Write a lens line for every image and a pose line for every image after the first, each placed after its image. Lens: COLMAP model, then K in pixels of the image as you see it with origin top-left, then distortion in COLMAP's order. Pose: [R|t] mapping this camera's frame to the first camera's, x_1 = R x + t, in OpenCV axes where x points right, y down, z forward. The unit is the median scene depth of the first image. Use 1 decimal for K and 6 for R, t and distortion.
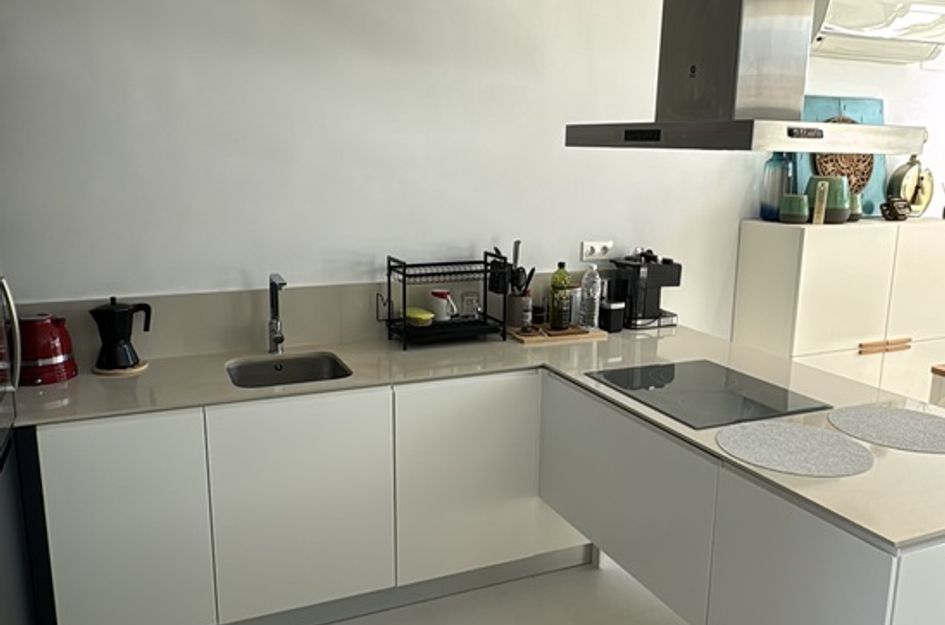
lens RADIAL K [[770.2, 0, 472.3], [0, 770.2, 311.6], [0, 0, 1]] dist [-0.005739, 0.003469]
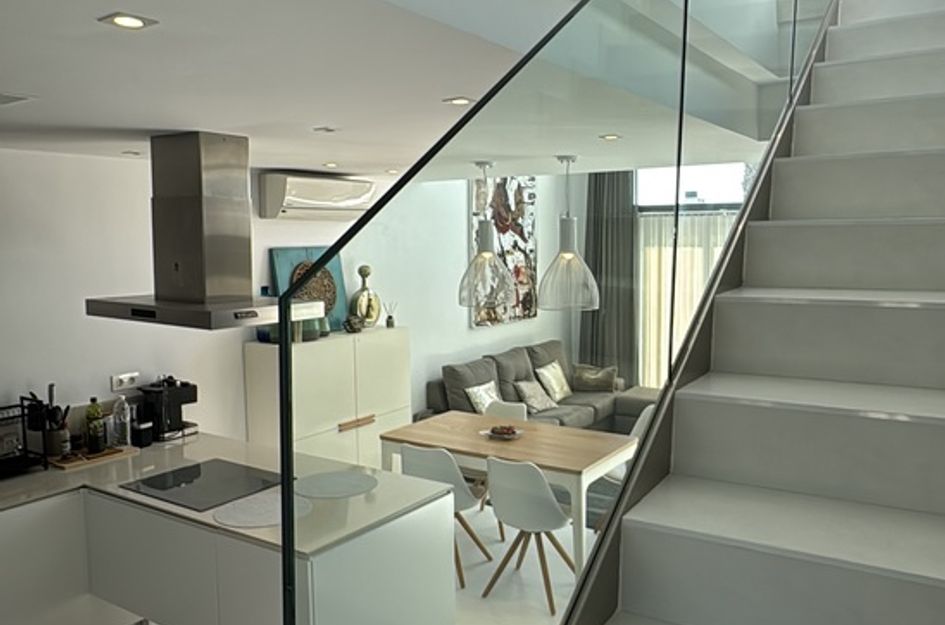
lens RADIAL K [[770.2, 0, 469.8], [0, 770.2, 312.5], [0, 0, 1]] dist [-0.005739, 0.003469]
pose [[0.844739, -0.070881, 0.530464, -0.017611], [0.125738, 0.989731, -0.067983, -0.037819], [-0.520198, 0.124127, 0.844977, -0.352800]]
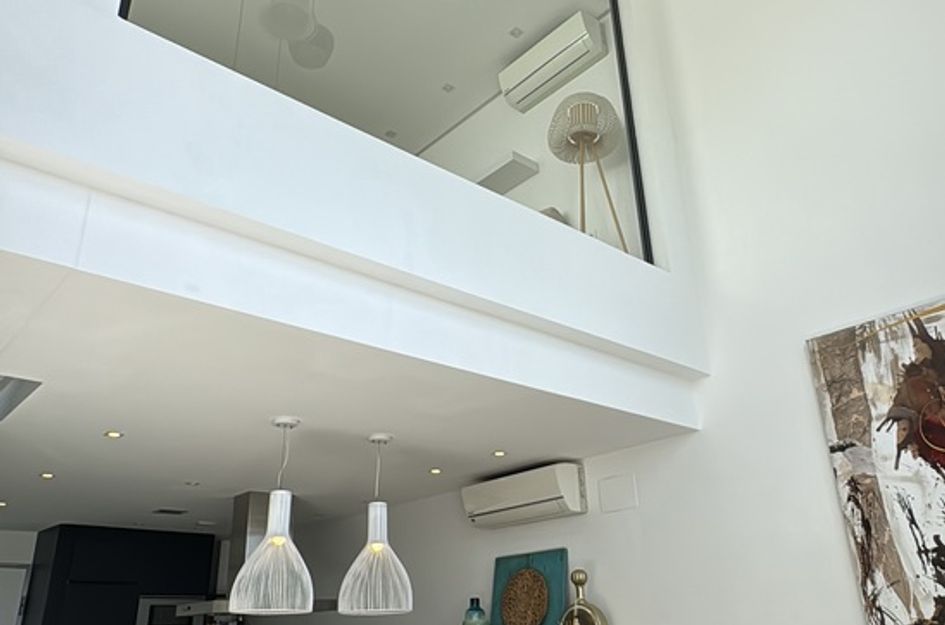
lens RADIAL K [[770.2, 0, 471.6], [0, 770.2, 312.1], [0, 0, 1]] dist [-0.005739, 0.003469]
pose [[0.307874, -0.395175, -0.865477, 2.042405], [-0.161213, 0.874841, -0.456798, -0.039143], [0.937670, 0.280162, 0.205633, 0.666190]]
